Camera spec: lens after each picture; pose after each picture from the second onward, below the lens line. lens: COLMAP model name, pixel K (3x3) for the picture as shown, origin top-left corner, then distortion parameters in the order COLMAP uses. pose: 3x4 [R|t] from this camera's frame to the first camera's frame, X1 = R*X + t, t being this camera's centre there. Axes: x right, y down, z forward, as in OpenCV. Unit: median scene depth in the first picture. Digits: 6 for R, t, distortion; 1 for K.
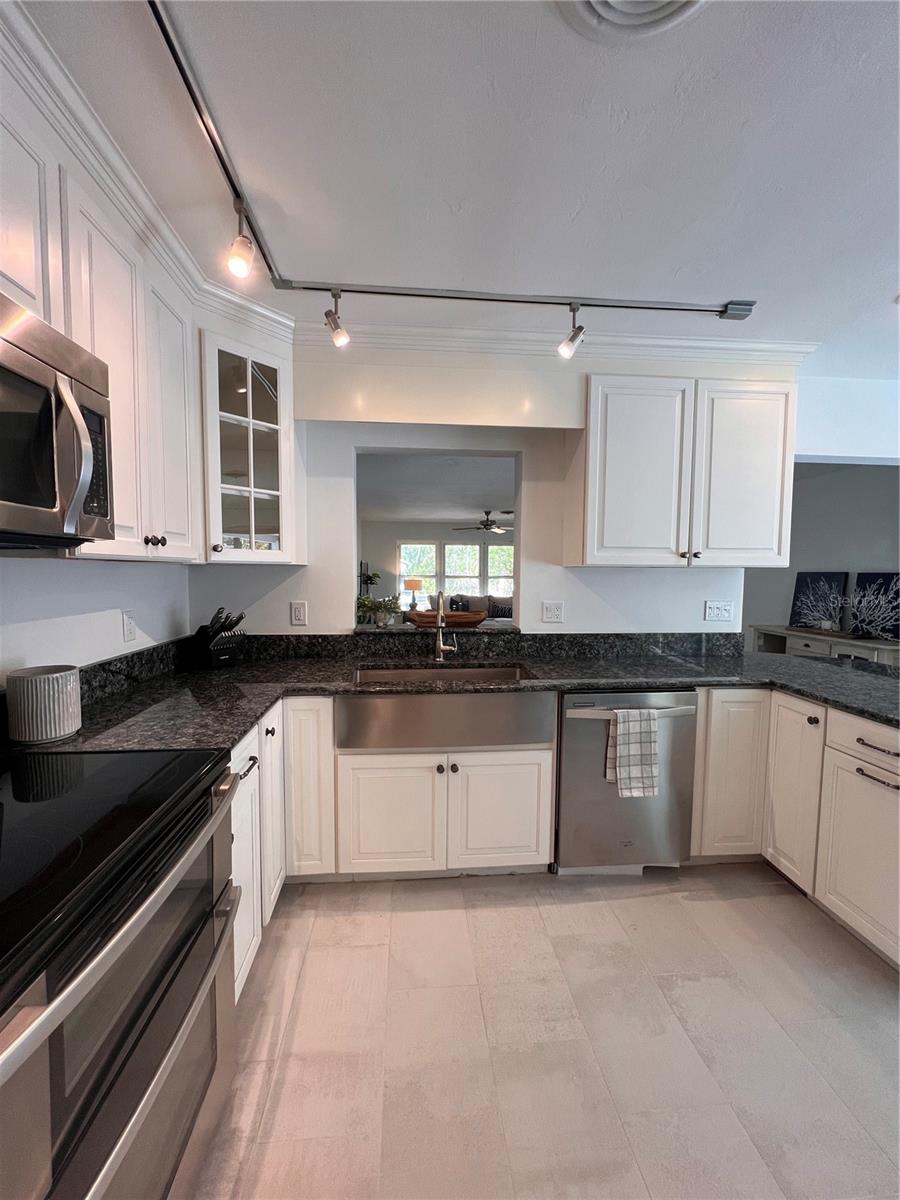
lens RADIAL K [[480.7, 0, 447.6], [0, 480.7, 602.6], [0, 0, 1]] dist [-0.001466, 0.000563]
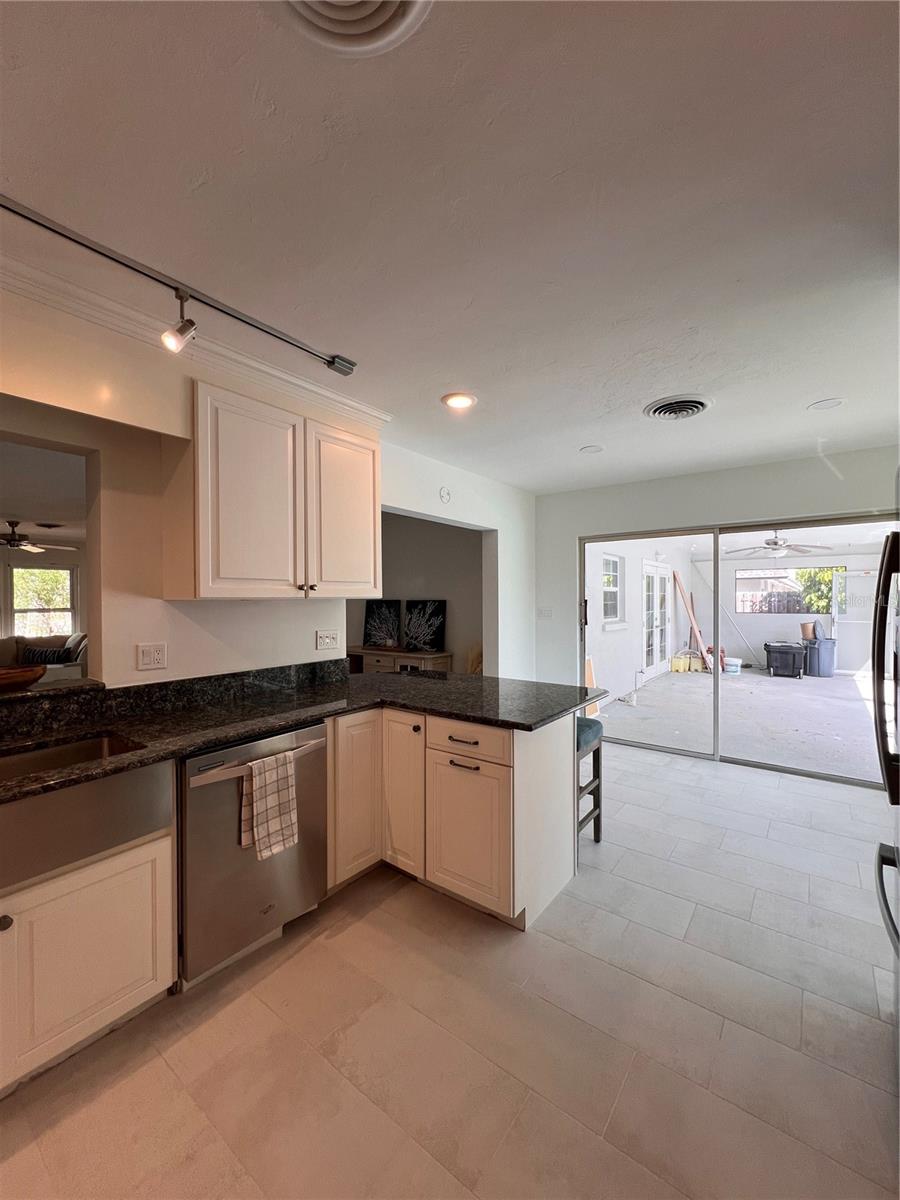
lens RADIAL K [[480.7, 0, 448.0], [0, 480.7, 602.6], [0, 0, 1]] dist [-0.001466, 0.000563]
pose [[0.674002, -0.016920, 0.738536, -0.041409], [0.059299, 0.997751, -0.031259, -0.016714], [-0.736346, 0.064863, 0.673489, 0.094627]]
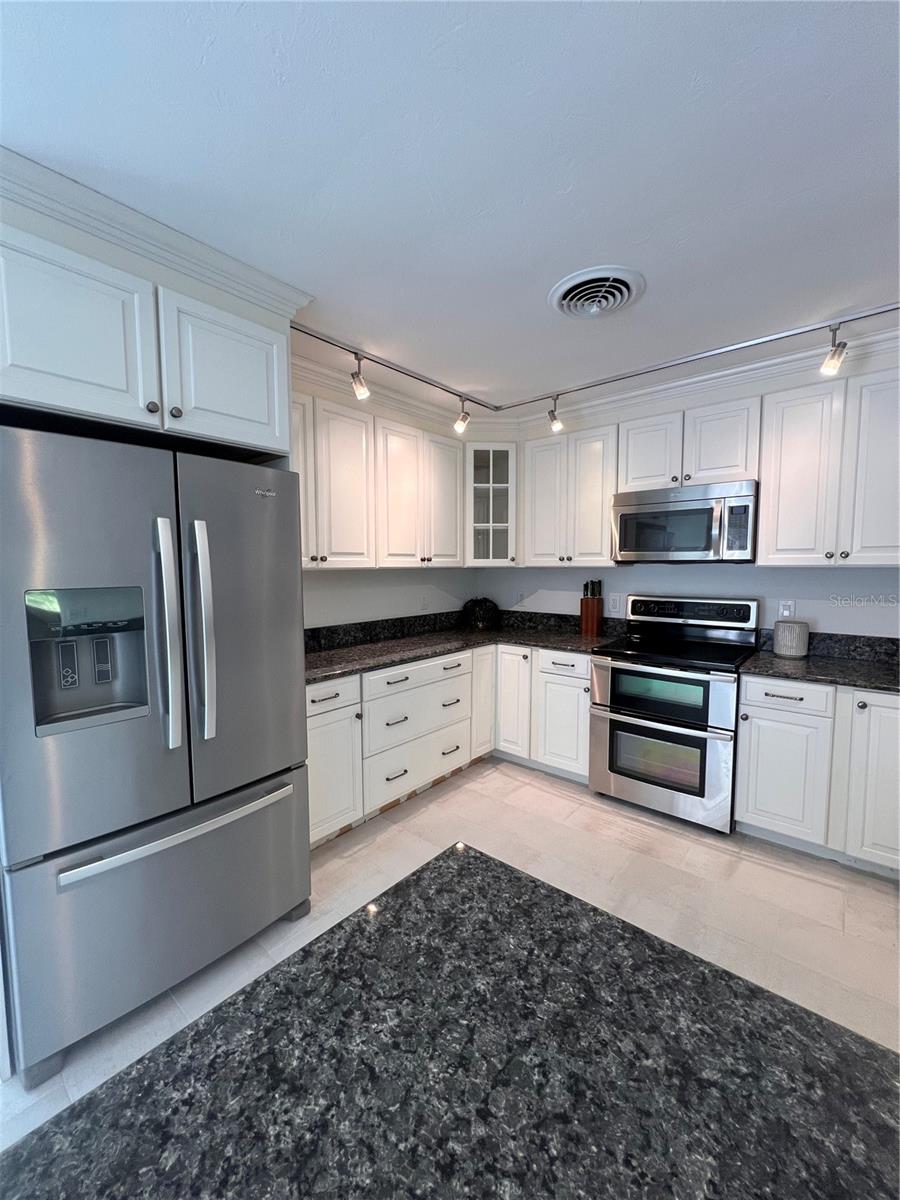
lens RADIAL K [[480.7, 0, 447.3], [0, 480.7, 603.0], [0, 0, 1]] dist [-0.001466, 0.000563]
pose [[-0.714066, 0.053152, -0.698058, 0.841427], [-0.046618, 0.991290, 0.123167, -0.063505], [0.698525, 0.120491, -0.705369, 0.740001]]
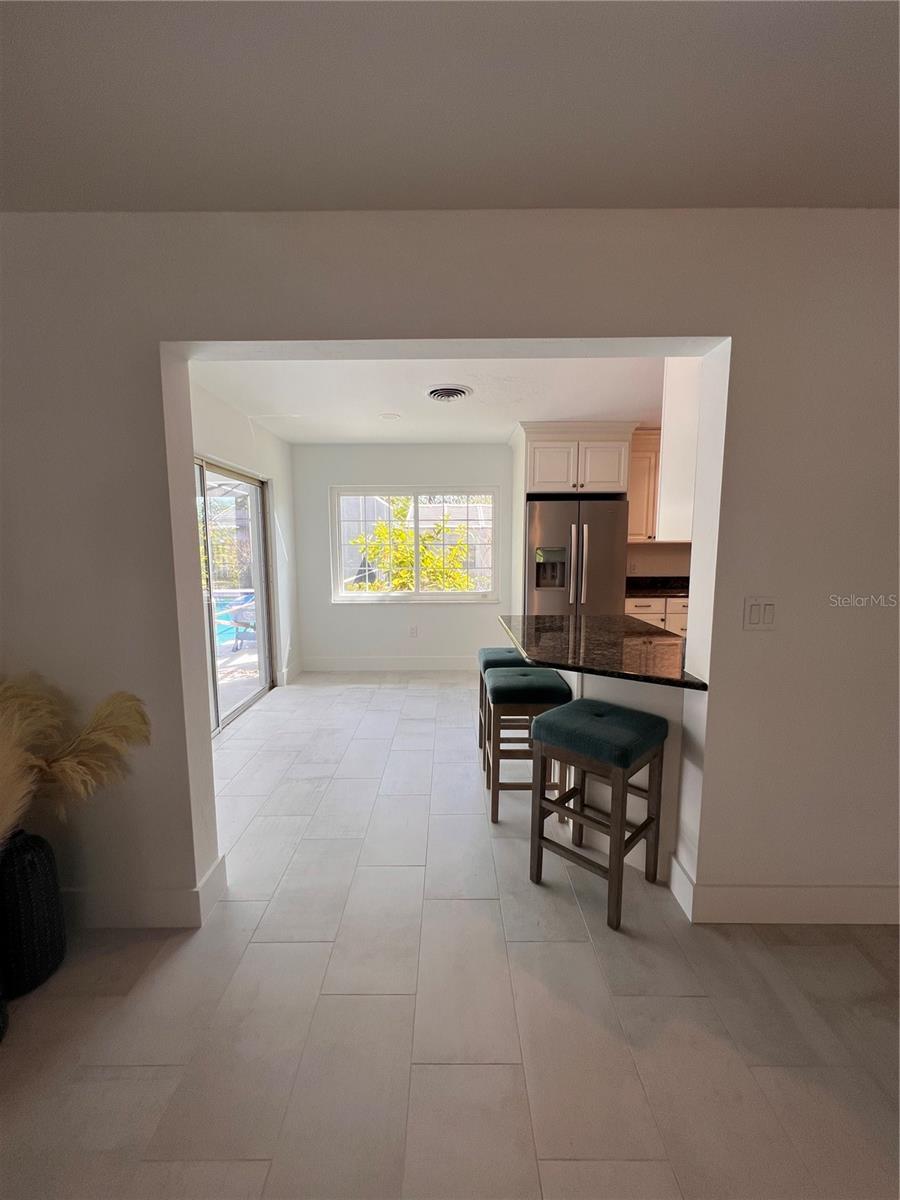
lens RADIAL K [[480.7, 0, 448.7], [0, 480.7, 603.3], [0, 0, 1]] dist [-0.001466, 0.000563]
pose [[-0.996460, -0.013289, 0.083014, 0.974265], [0.002411, 0.982506, 0.186217, -0.120788], [-0.084037, 0.185758, -0.978995, 1.837969]]
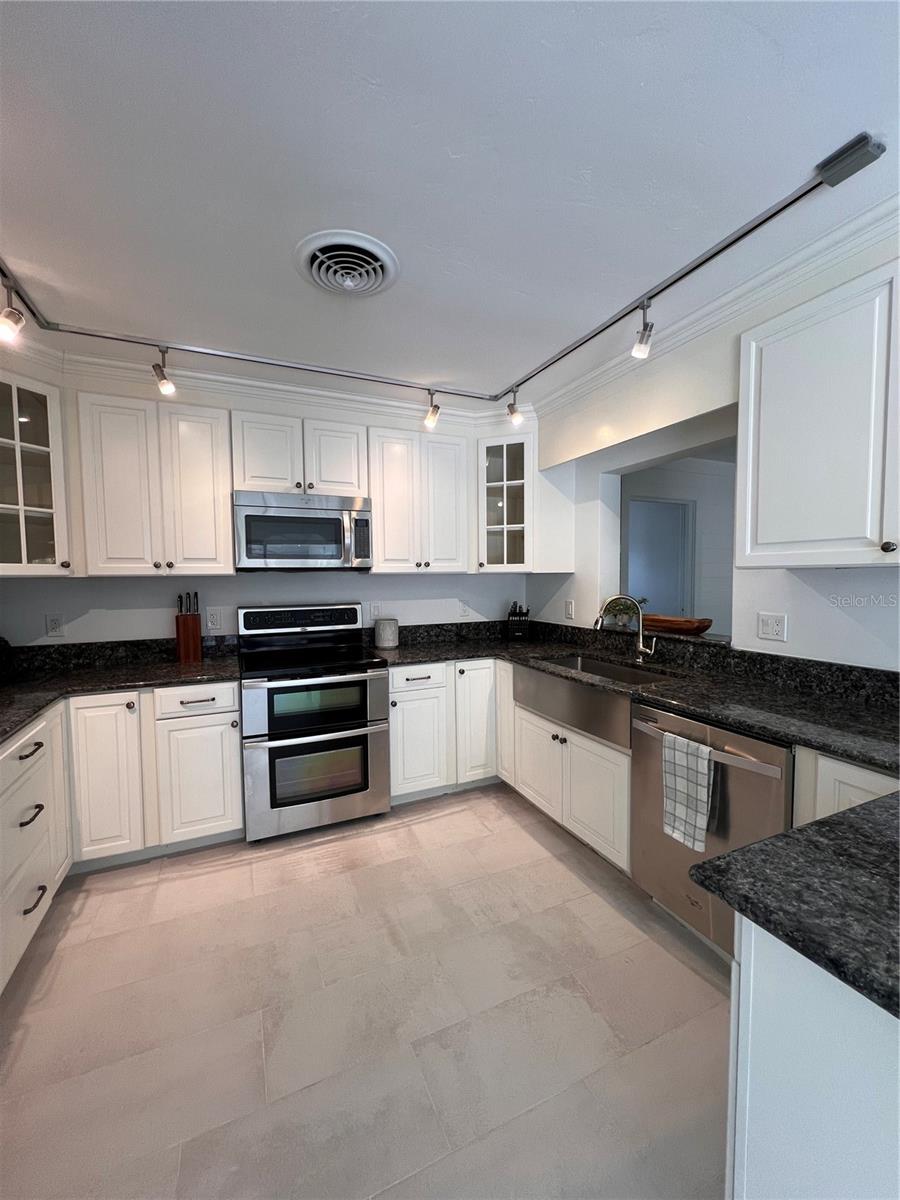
lens RADIAL K [[480.7, 0, 448.4], [0, 480.7, 602.6], [0, 0, 1]] dist [-0.001466, 0.000563]
pose [[0.332319, 0.042776, -0.942196, 0.829988], [-0.049967, 0.998367, 0.027702, -0.016093], [0.941842, 0.037873, 0.333914, 0.250977]]
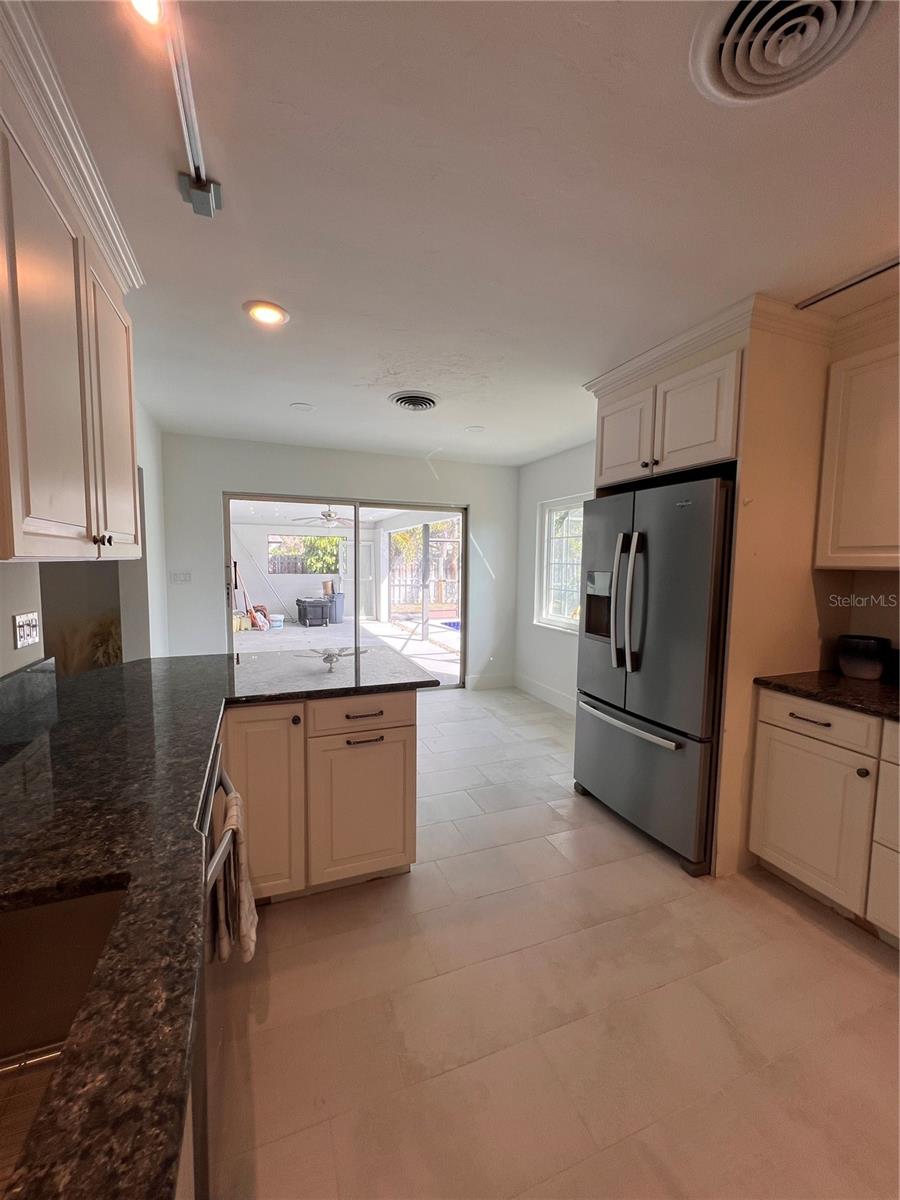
lens RADIAL K [[480.7, 0, 448.1], [0, 480.7, 602.7], [0, 0, 1]] dist [-0.001466, 0.000563]
pose [[-0.280939, -0.093692, 0.955141, -0.176827], [0.049638, 0.992473, 0.111954, -0.063347], [-0.958441, 0.078864, -0.274174, 0.712074]]
